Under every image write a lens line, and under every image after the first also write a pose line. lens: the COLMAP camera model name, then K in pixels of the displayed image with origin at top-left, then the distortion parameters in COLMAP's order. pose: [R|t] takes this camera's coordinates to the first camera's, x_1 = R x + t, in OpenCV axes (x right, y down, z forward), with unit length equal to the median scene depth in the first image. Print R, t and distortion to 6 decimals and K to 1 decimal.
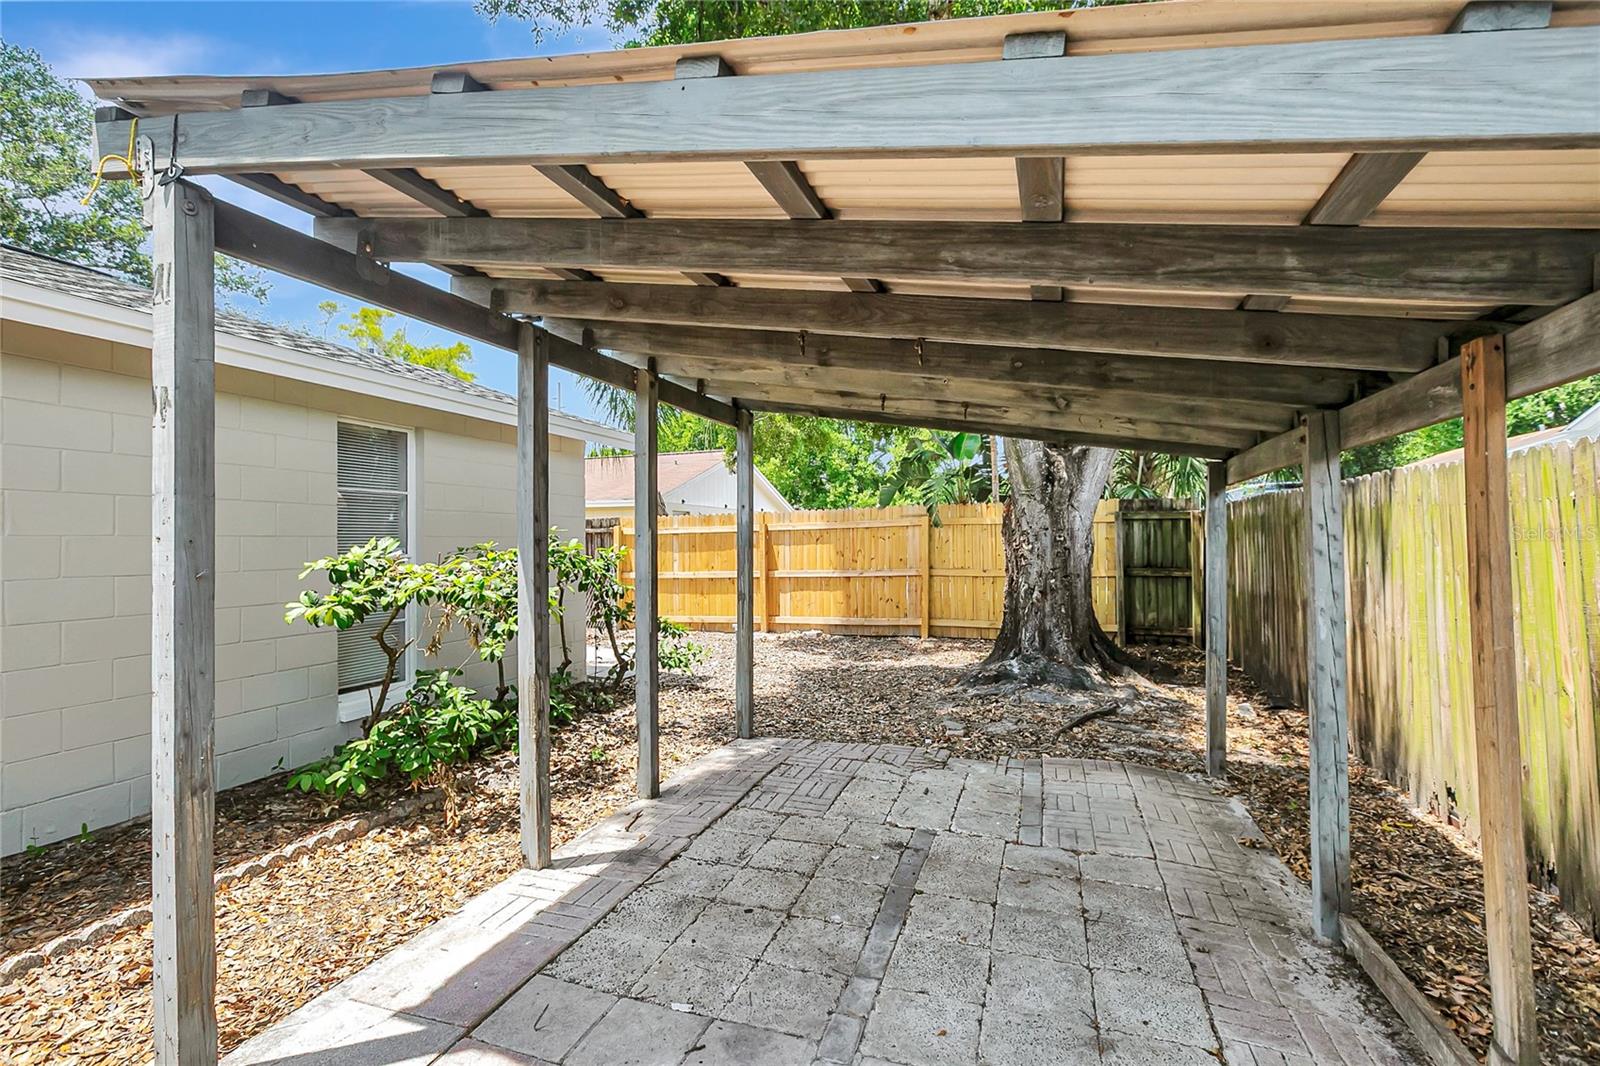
lens RADIAL K [[729.3, 0, 780.0], [0, 729.3, 537.1], [0, 0, 1]] dist [-0.036344, 0.020442]
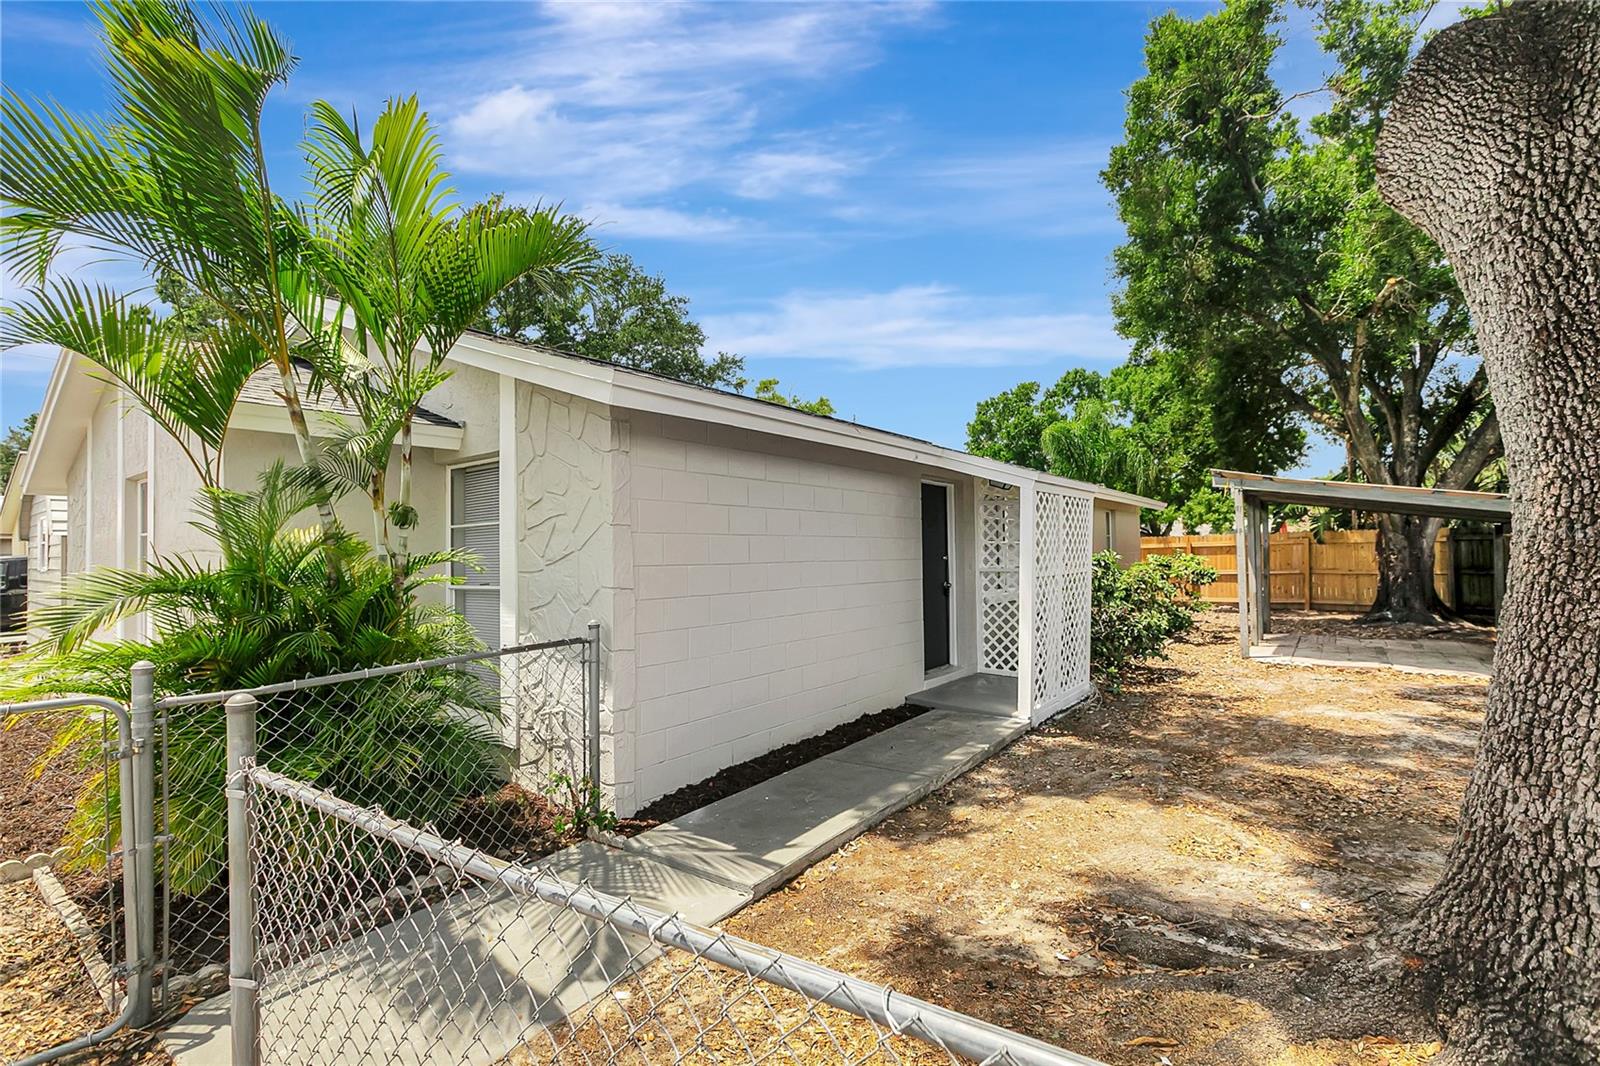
lens RADIAL K [[729.3, 0, 780.0], [0, 729.3, 537.1], [0, 0, 1]] dist [-0.036344, 0.020442]
pose [[0.952612, -0.005763, -0.304133, -0.667307], [0.003104, 0.999953, -0.009224, -0.027116], [0.304172, 0.007843, 0.952585, -1.395062]]
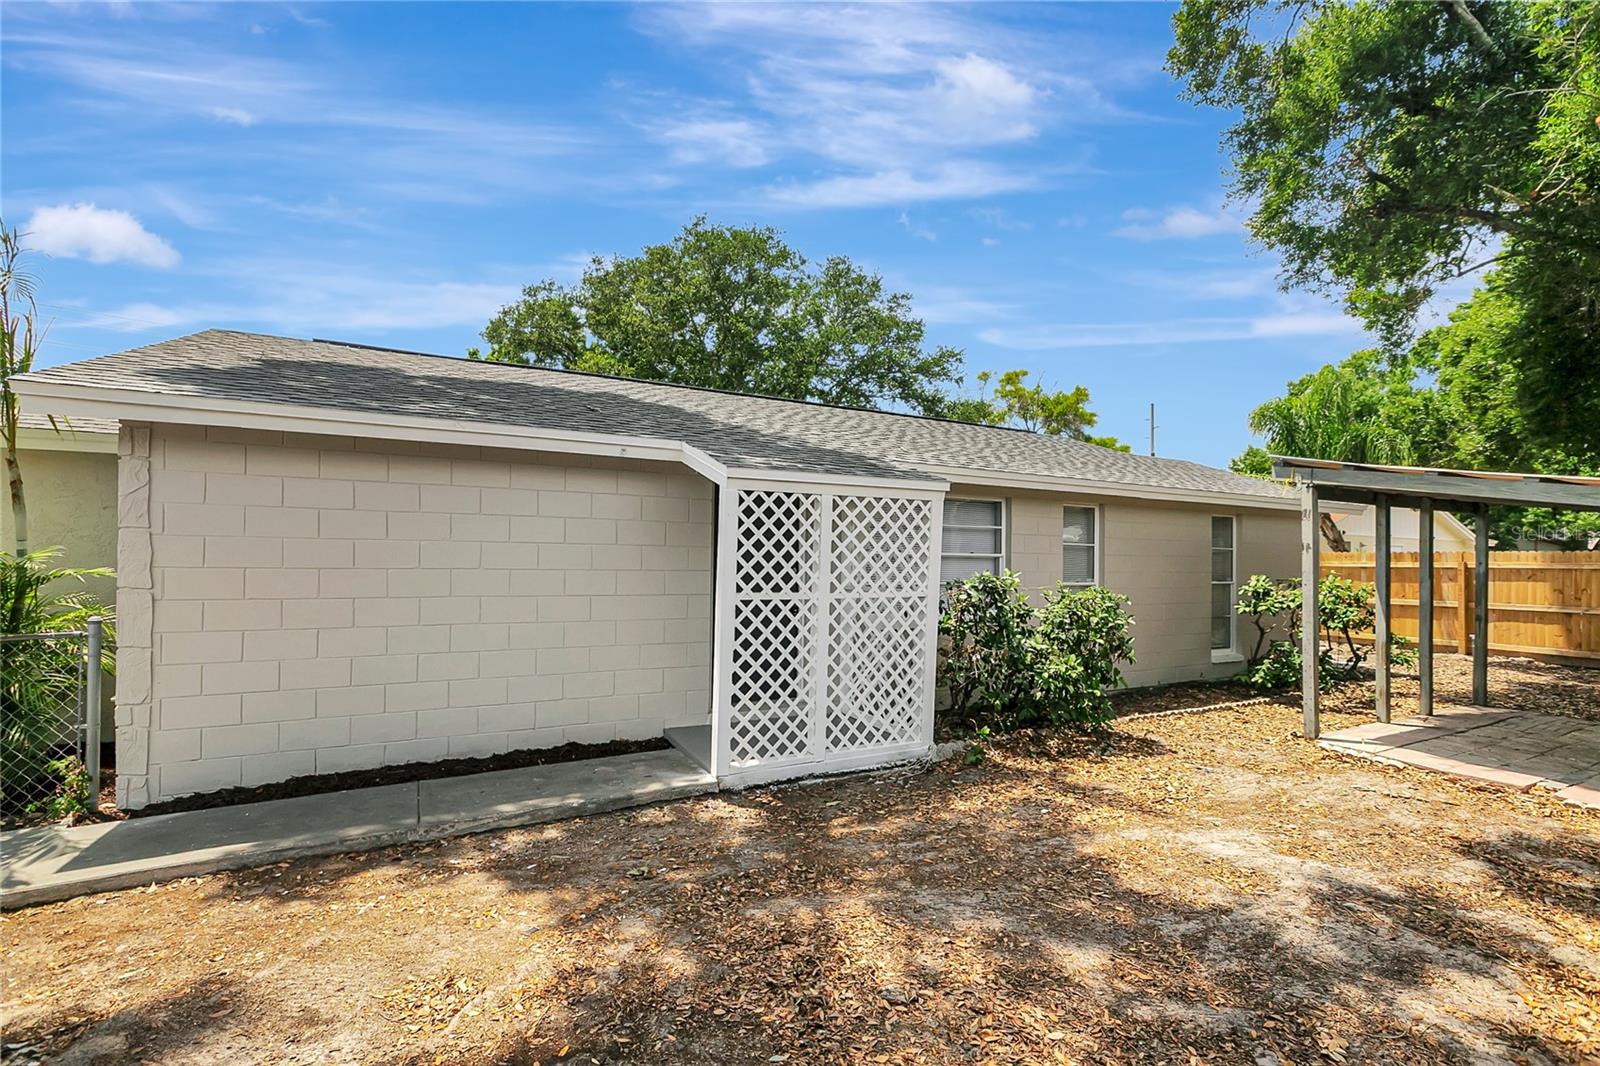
lens RADIAL K [[729.3, 0, 780.0], [0, 729.3, 537.1], [0, 0, 1]] dist [-0.036344, 0.020442]
pose [[0.744693, 0.009892, -0.667334, -0.108038], [-0.019978, 0.999772, -0.007474, -0.041992], [0.667108, 0.018898, 0.744721, -0.917175]]
